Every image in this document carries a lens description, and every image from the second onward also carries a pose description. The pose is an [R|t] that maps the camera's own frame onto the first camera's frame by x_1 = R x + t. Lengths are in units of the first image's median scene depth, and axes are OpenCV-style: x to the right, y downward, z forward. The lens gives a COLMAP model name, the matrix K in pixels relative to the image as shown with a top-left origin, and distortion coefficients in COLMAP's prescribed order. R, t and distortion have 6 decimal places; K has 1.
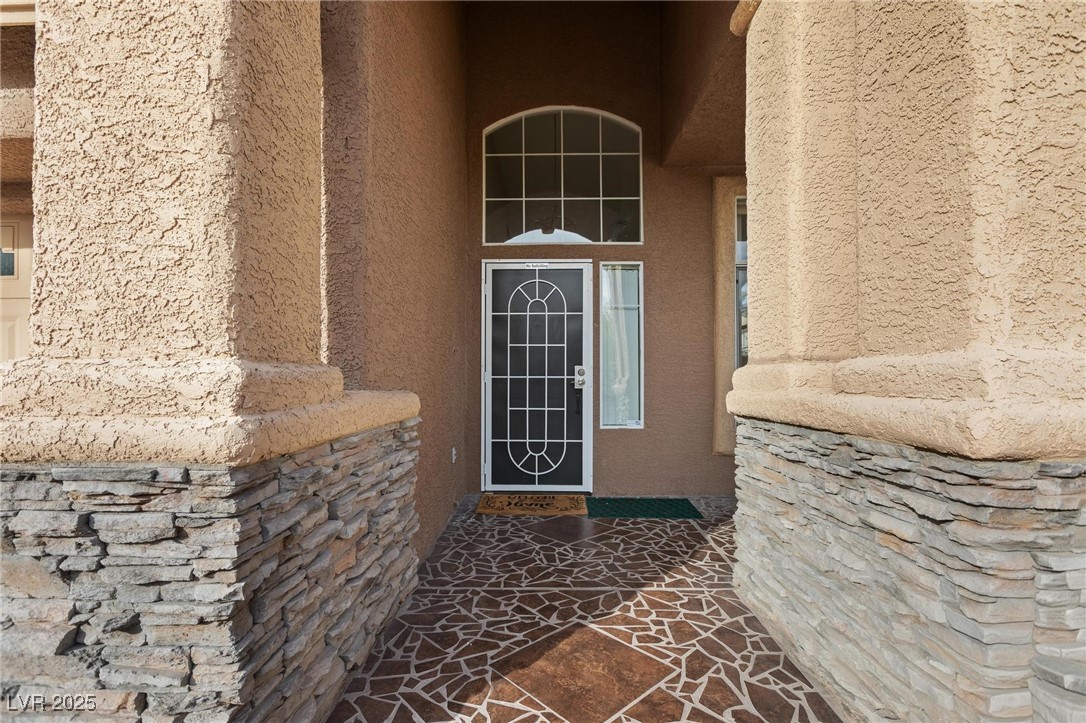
lens RADIAL K [[497.3, 0, 539.6], [0, 497.3, 365.4], [0, 0, 1]] dist [-0.002255, 0.000145]
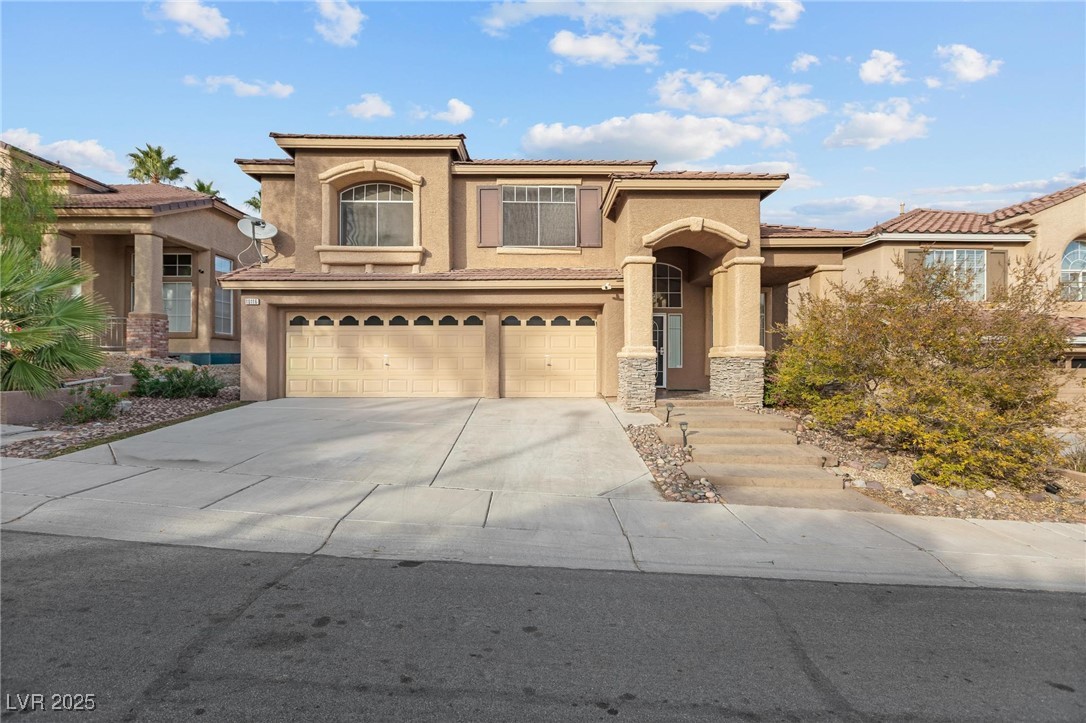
lens RADIAL K [[497.3, 0, 545.3], [0, 497.3, 358.7], [0, 0, 1]] dist [-0.002255, 0.000145]
pose [[0.999039, 0.002502, 0.043757, -0.790564], [-0.003438, 0.999766, 0.021335, 0.006911], [-0.043694, -0.021465, 0.998814, -2.093031]]
